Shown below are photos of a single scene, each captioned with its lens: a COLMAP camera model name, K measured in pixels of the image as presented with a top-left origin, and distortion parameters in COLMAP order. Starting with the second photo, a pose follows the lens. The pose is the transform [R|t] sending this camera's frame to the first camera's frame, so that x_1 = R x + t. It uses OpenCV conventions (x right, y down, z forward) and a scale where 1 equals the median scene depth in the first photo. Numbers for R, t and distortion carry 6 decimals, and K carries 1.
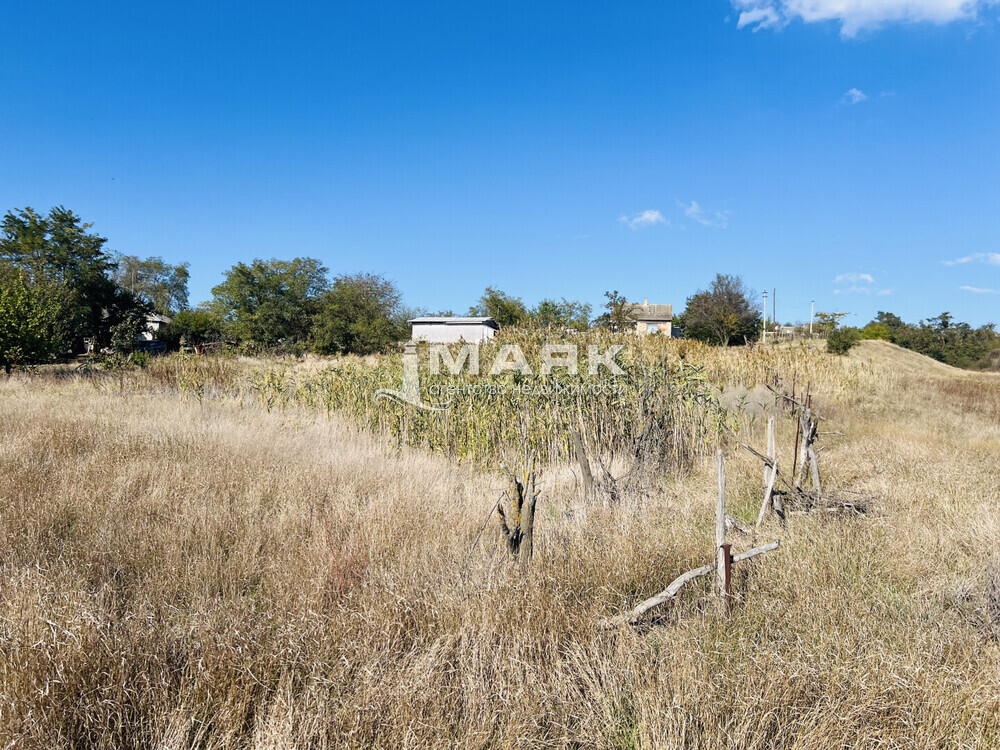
lens RADIAL K [[756.9, 0, 502.2], [0, 756.9, 385.9], [0, 0, 1]] dist [0.043764, -0.025235]
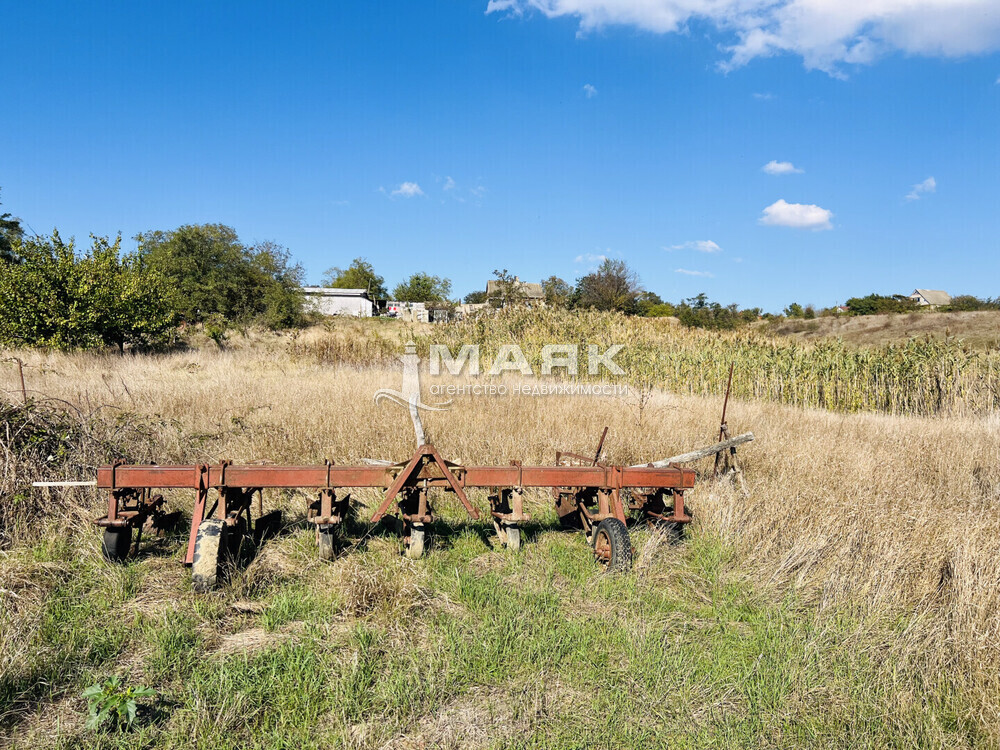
lens RADIAL K [[756.9, 0, 490.8], [0, 756.9, 367.1], [0, 0, 1]] dist [0.043764, -0.025235]
pose [[0.953612, -0.005186, 0.300993, -0.187406], [0.000808, 0.999892, 0.014666, -0.003828], [-0.301036, -0.013743, 0.953514, -0.010393]]
